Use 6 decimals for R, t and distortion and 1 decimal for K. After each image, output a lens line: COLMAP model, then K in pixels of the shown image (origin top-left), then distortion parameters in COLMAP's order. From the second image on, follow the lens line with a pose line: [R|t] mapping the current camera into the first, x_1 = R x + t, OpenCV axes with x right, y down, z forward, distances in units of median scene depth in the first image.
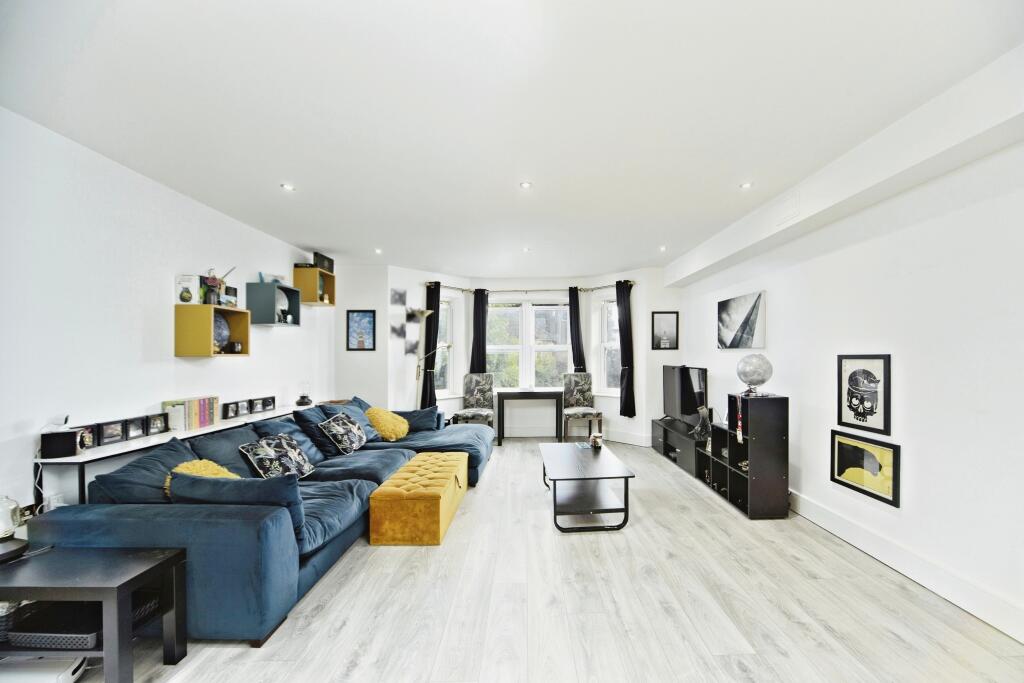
lens RADIAL K [[366.2, 0, 533.1], [0, 366.2, 352.1], [0, 0, 1]] dist [-0.011440, 0.000078]
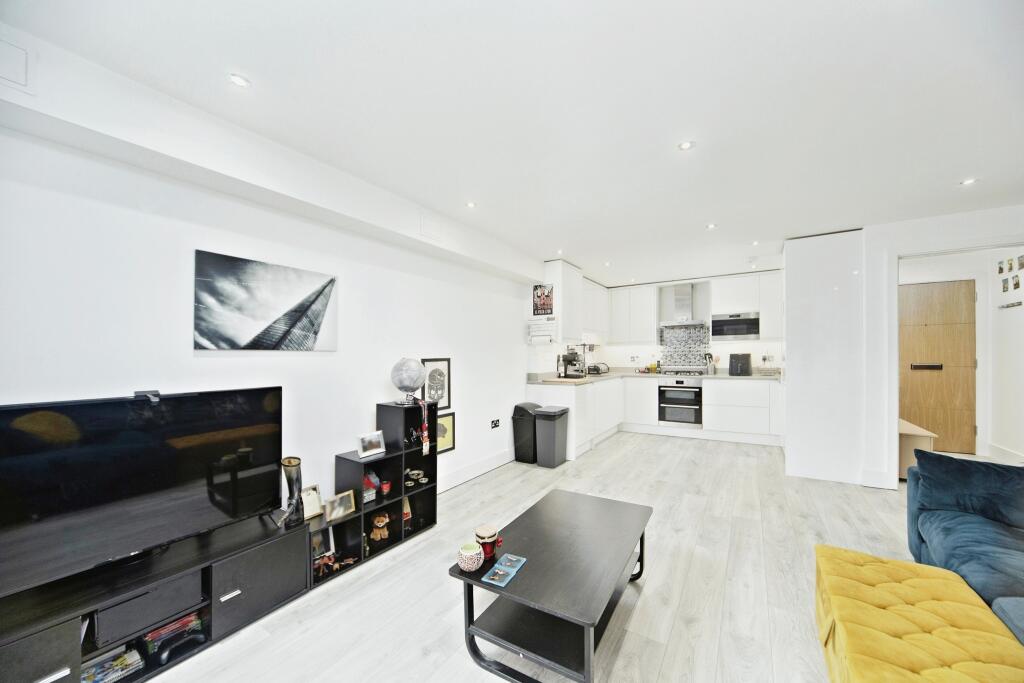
lens RADIAL K [[369.5, 0, 520.3], [0, 369.5, 357.4], [0, 0, 1]] dist [-0.011337, 0.000162]
pose [[-0.839034, 0.014146, 0.543895, -0.108316], [0.013248, 0.999897, -0.005568, 0.010062], [-0.543917, 0.002534, -0.839135, 1.312590]]
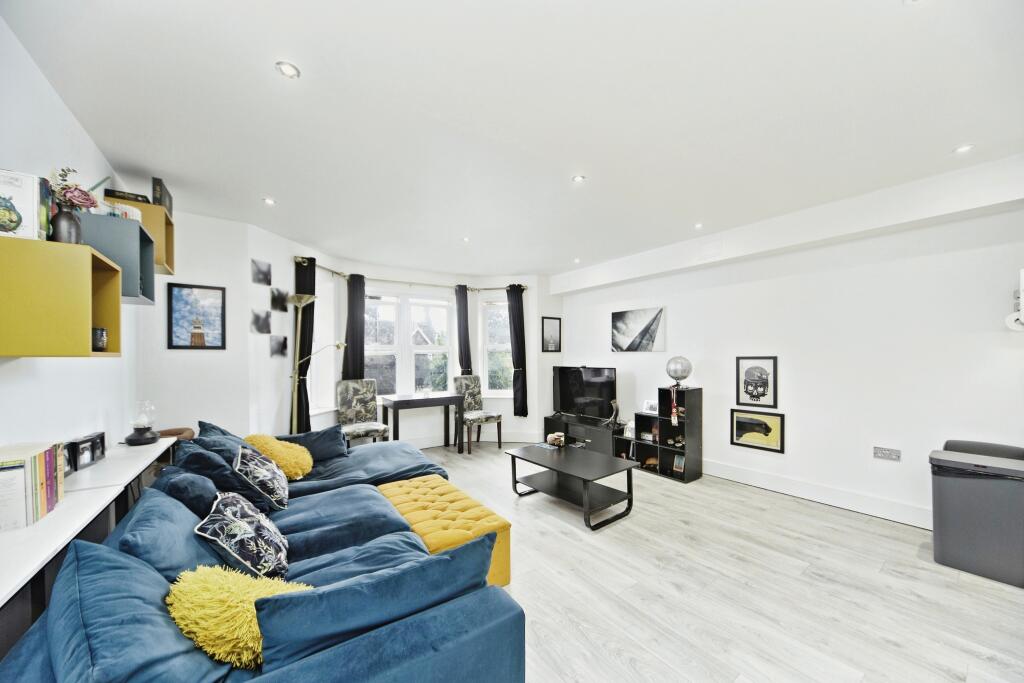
lens RADIAL K [[369.5, 0, 520.3], [0, 369.5, 357.4], [0, 0, 1]] dist [-0.011337, 0.000162]
pose [[0.817676, 0.001485, 0.575677, -0.490168], [-0.005277, 0.999974, 0.004916, 0.005464], [-0.575655, -0.007058, 0.817662, 0.205088]]
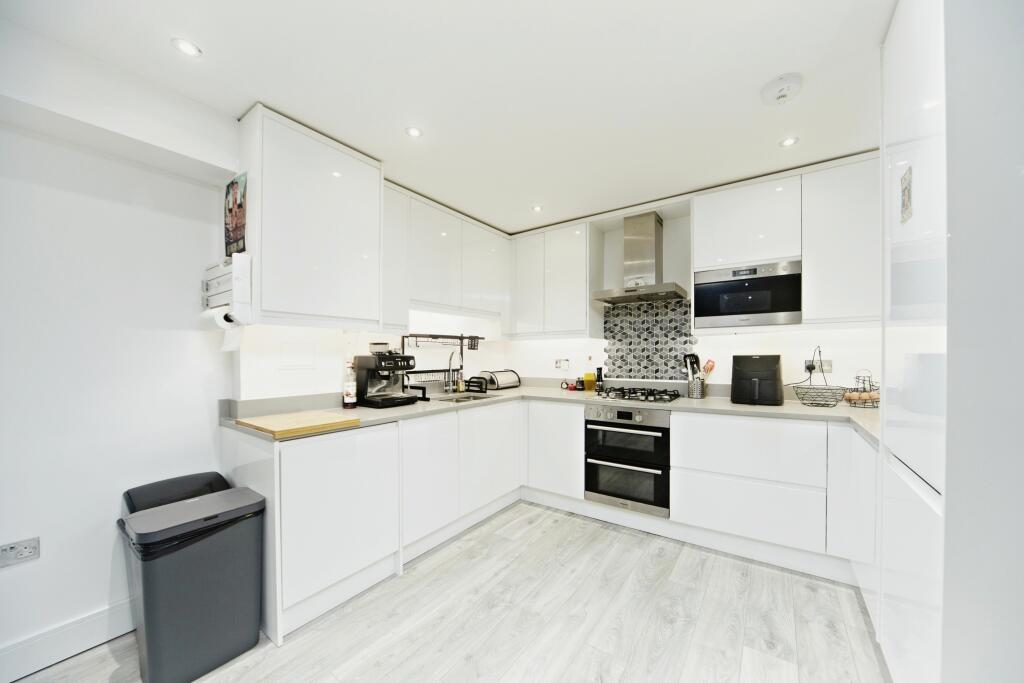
lens RADIAL K [[369.5, 0, 520.3], [0, 369.5, 357.4], [0, 0, 1]] dist [-0.011337, 0.000162]
pose [[-0.810653, 0.010924, 0.585425, -0.089917], [0.007785, 0.999939, -0.007878, 0.004599], [-0.585475, -0.001829, -0.810688, 0.379202]]
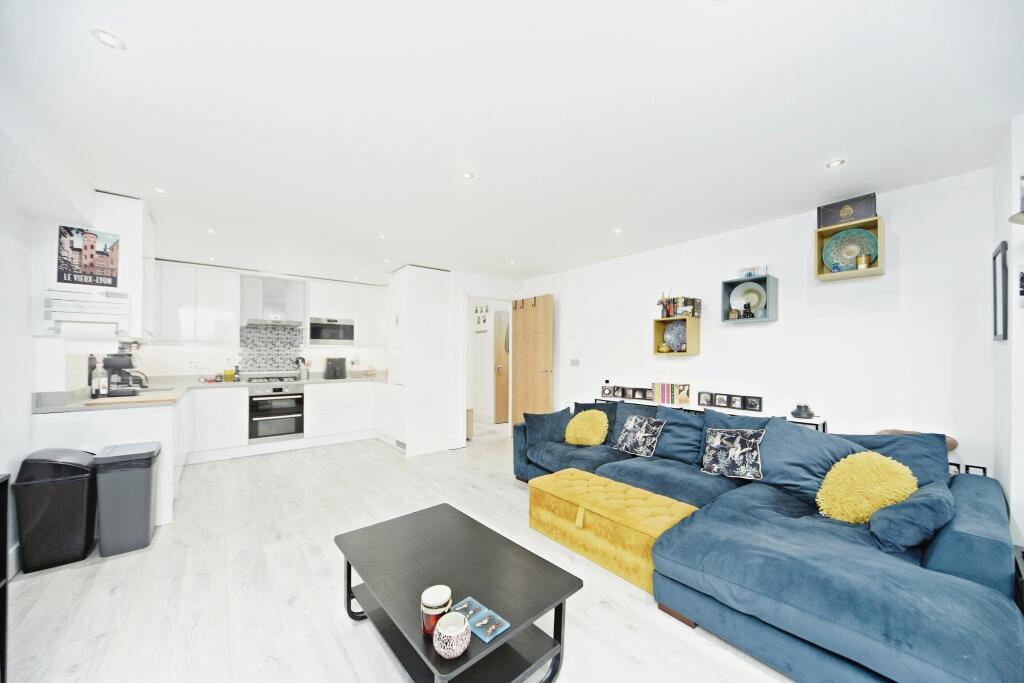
lens RADIAL K [[359.6, 0, 524.9], [0, 359.6, 354.5], [0, 0, 1]] dist [-0.013733, 0.000040]
pose [[-0.769191, 0.007691, -0.638972, 0.306660], [0.015974, 0.999847, -0.007195, 0.008817], [0.638819, -0.015741, -0.769196, 1.246922]]
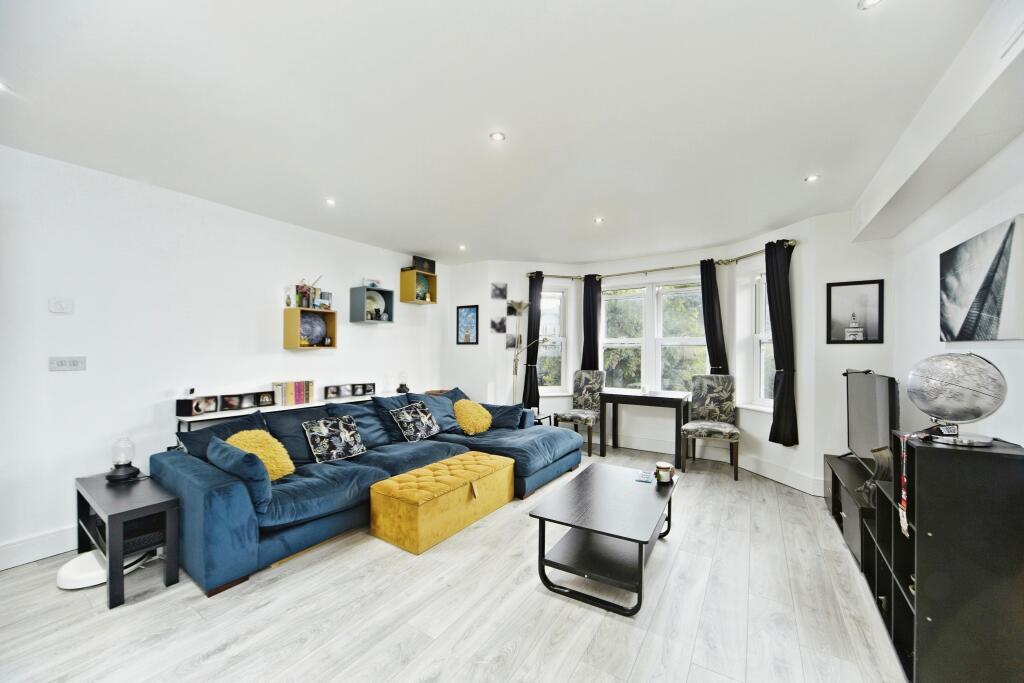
lens RADIAL K [[372.6, 0, 522.7], [0, 372.6, 345.3], [0, 0, 1]] dist [-0.014845, 0.000319]
pose [[0.835311, 0.003035, -0.549769, 0.325847], [-0.004414, 0.999990, -0.001186, -0.001132], [0.549760, 0.003418, 0.835316, 0.247169]]
